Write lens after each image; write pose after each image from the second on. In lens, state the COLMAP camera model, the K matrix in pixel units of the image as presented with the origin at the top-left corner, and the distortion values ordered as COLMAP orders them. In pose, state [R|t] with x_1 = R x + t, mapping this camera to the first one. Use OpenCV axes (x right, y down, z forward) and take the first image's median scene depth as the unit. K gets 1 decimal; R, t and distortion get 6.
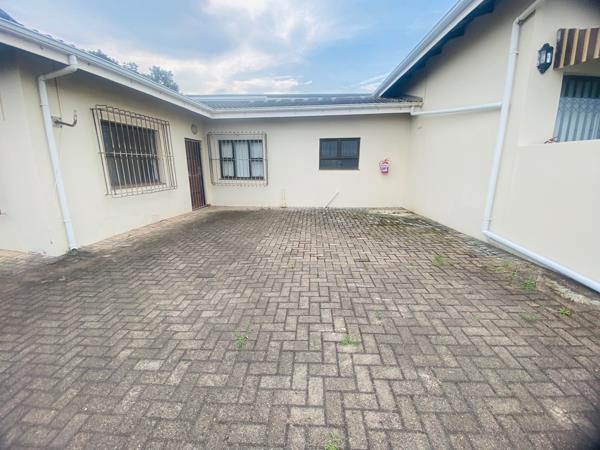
lens RADIAL K [[246.2, 0, 300.0], [0, 246.2, 225.0], [0, 0, 1]] dist [0.023640, -0.021502]
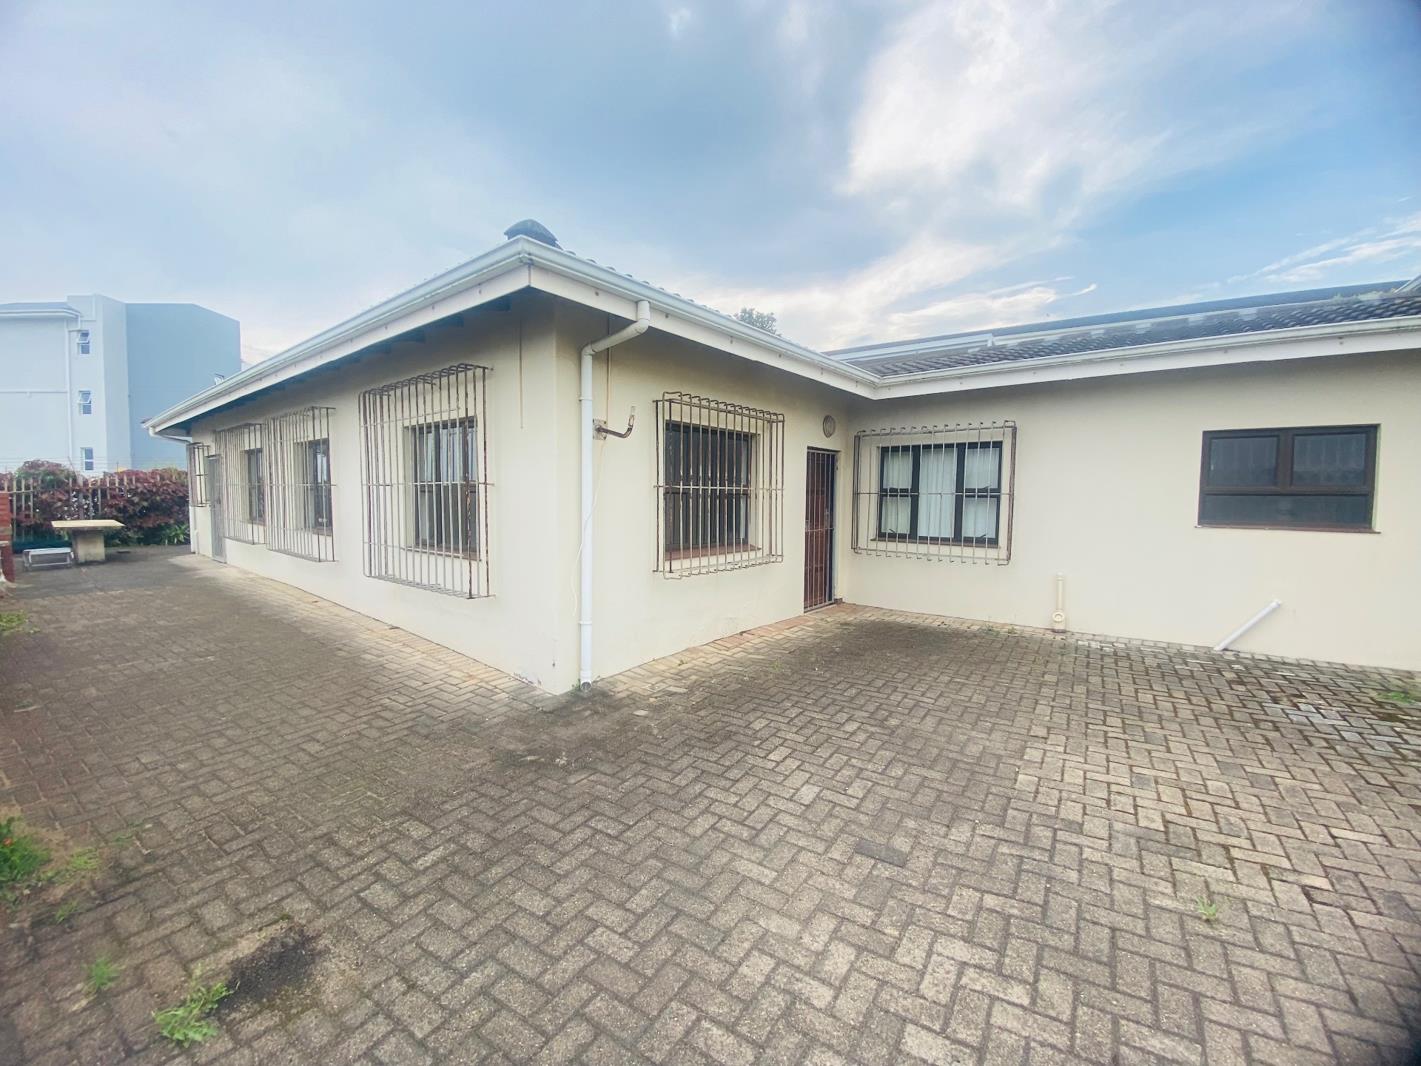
lens RADIAL K [[583.1, 0, 710.5], [0, 583.1, 533.0], [0, 0, 1]] dist [0.023640, -0.021502]
pose [[0.864723, 0.039505, -0.500693, -0.142881], [-0.125290, 0.982353, -0.138873, -0.056707], [0.486371, 0.182818, 0.854413, 0.093799]]
